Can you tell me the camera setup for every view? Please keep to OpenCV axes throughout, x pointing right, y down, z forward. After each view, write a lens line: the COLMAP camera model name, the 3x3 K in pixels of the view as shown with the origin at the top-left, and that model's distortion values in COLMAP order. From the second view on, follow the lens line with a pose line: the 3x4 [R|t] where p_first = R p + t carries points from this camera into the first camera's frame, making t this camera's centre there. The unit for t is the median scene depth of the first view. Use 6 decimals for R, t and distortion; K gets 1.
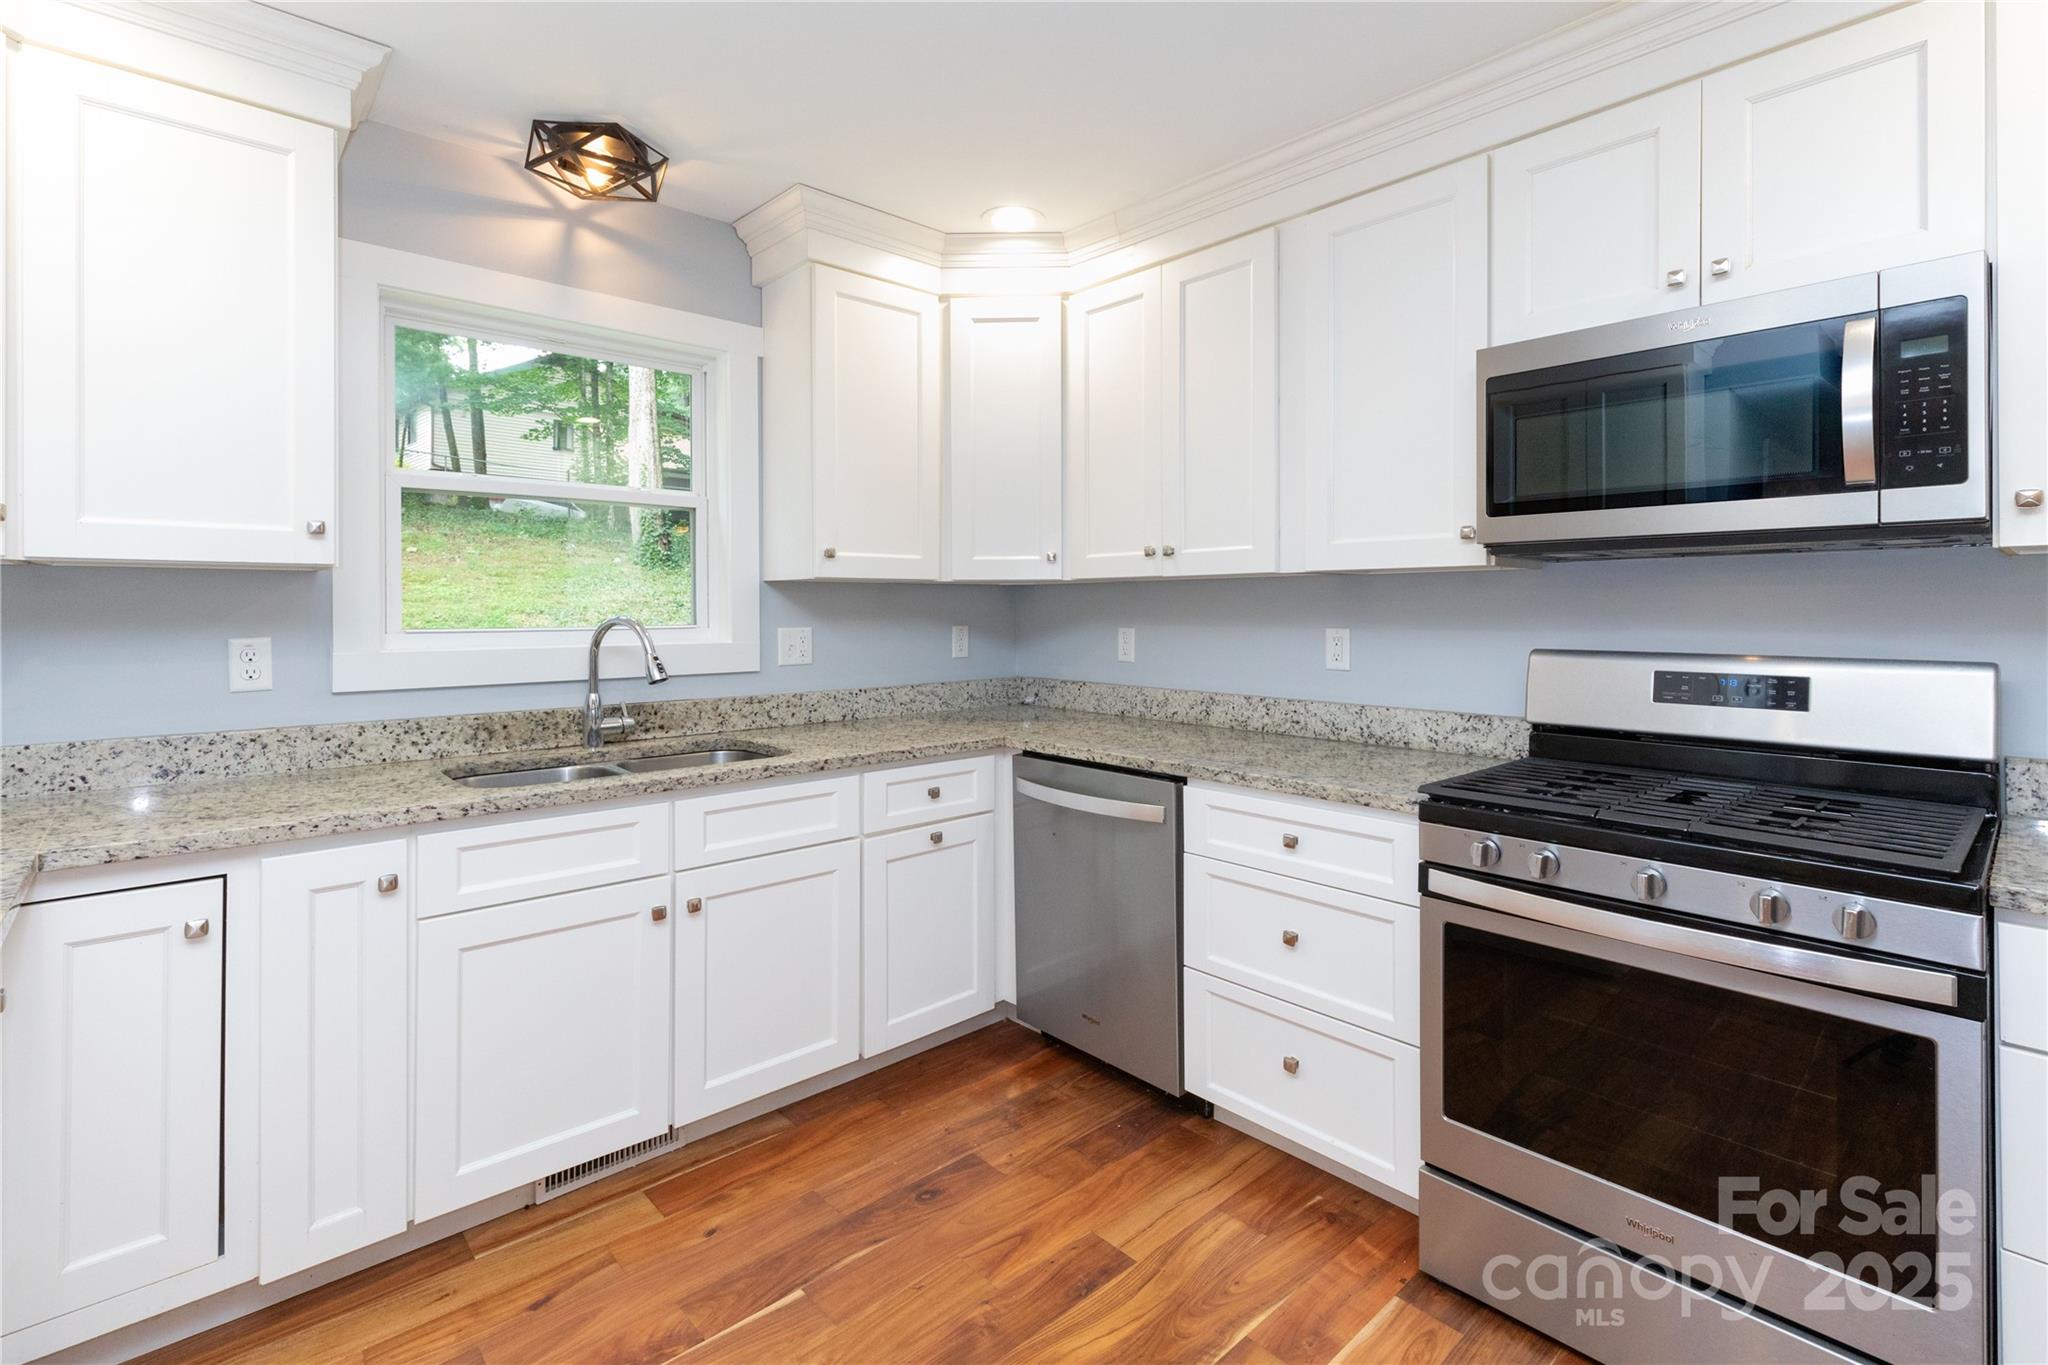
lens RADIAL K [[935.9, 0, 1010.8], [0, 935.9, 584.6], [0, 0, 1]] dist [-0.003484, 0.000495]
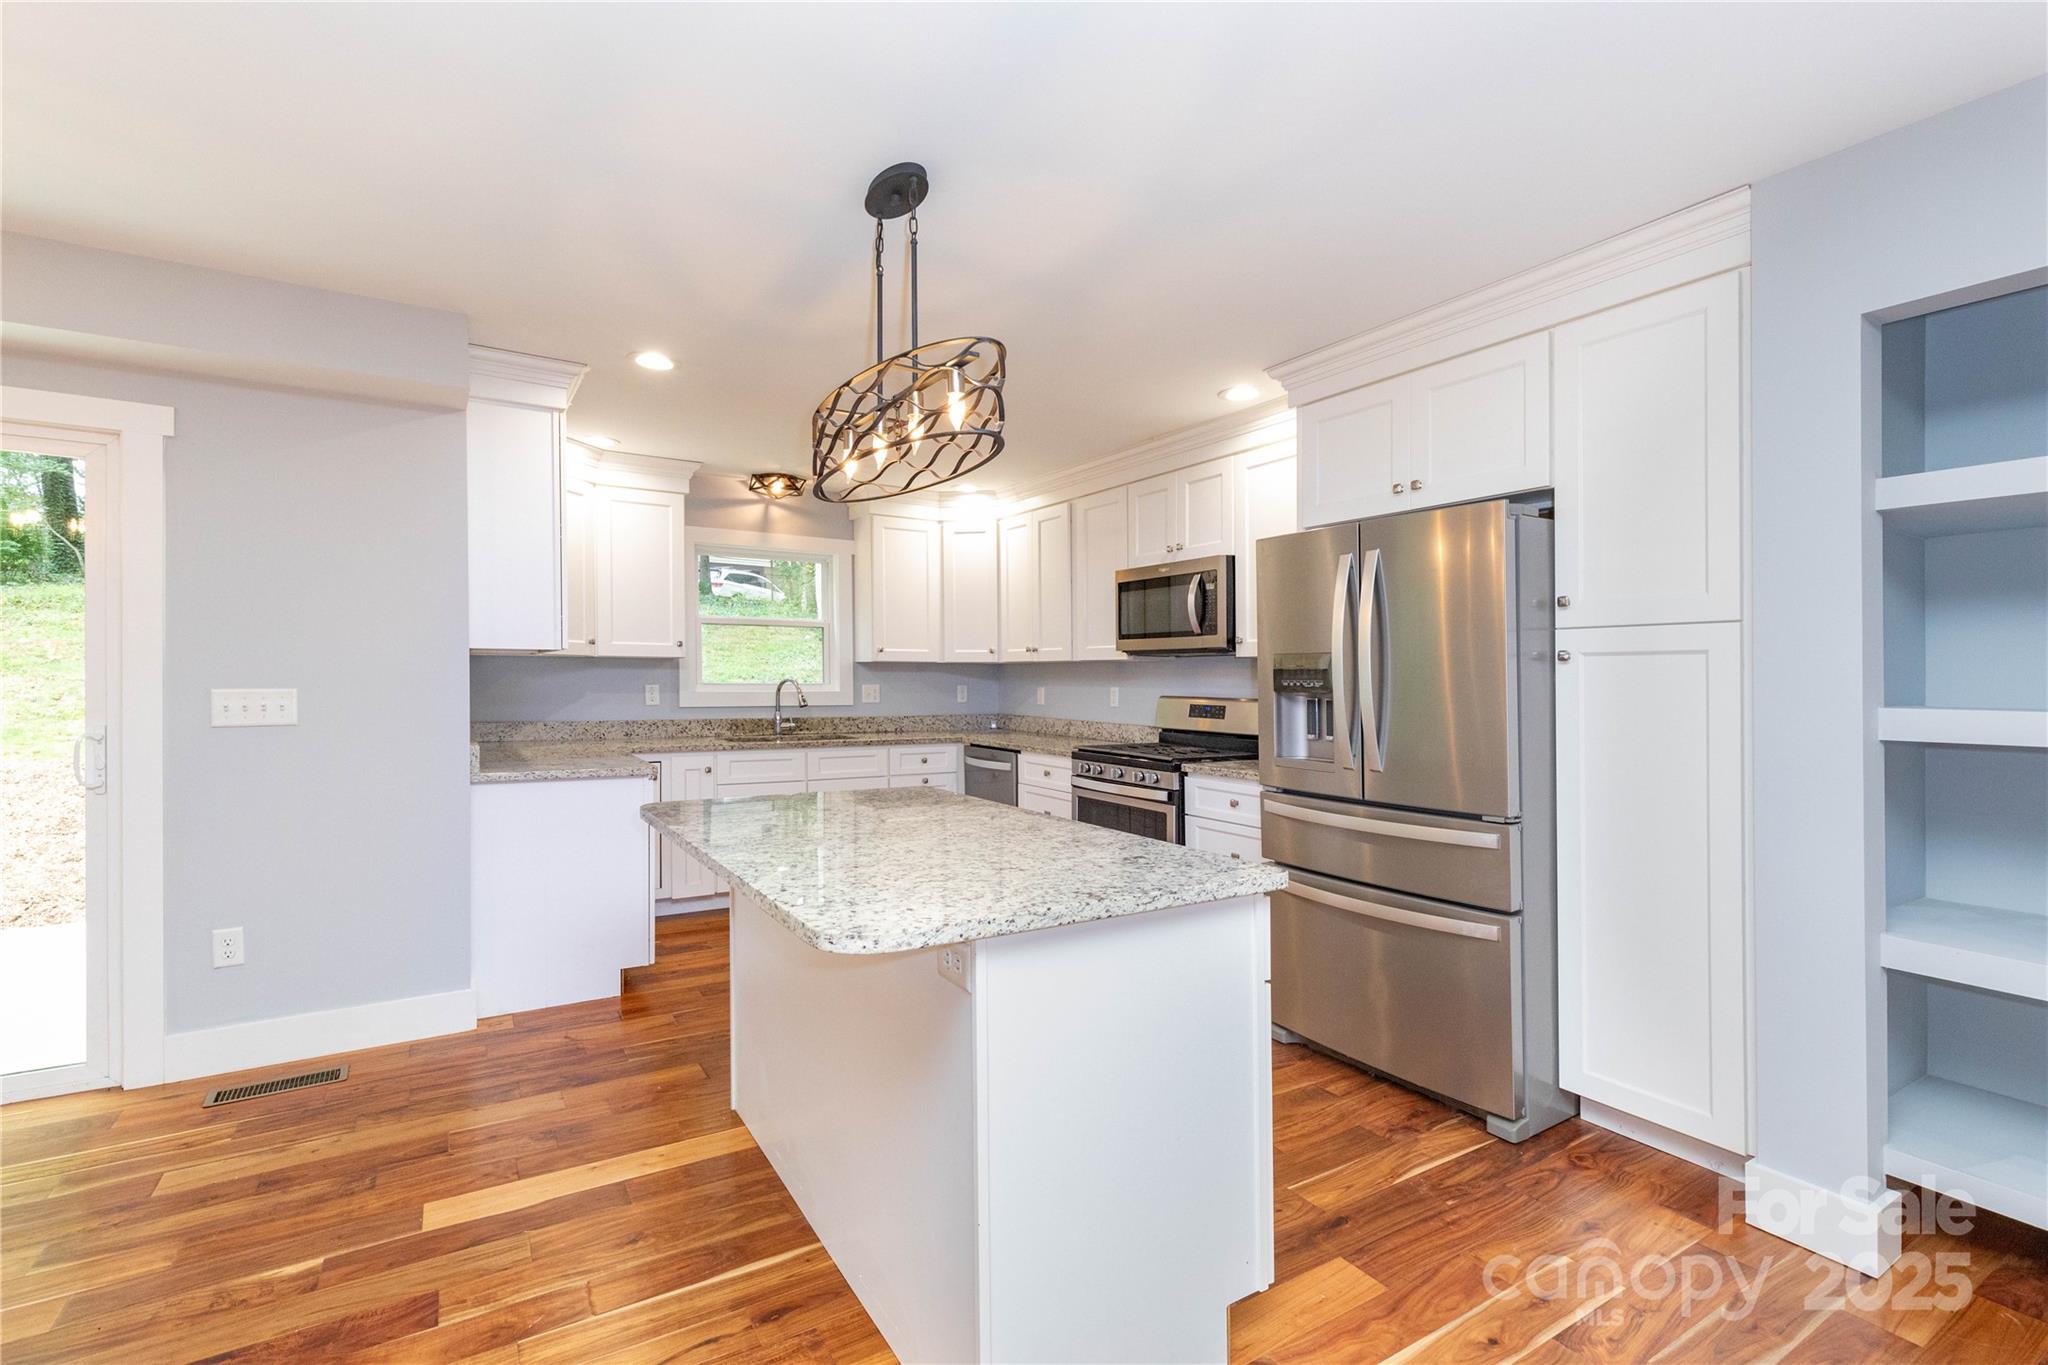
lens RADIAL K [[935.9, 0, 1026.8], [0, 935.9, 683.0], [0, 0, 1]] dist [-0.003484, 0.000495]
pose [[0.984288, 0.009530, -0.176311, 0.595539], [-0.003925, 0.999477, 0.032111, -0.032115], [0.176525, -0.030915, 0.983811, -1.223116]]
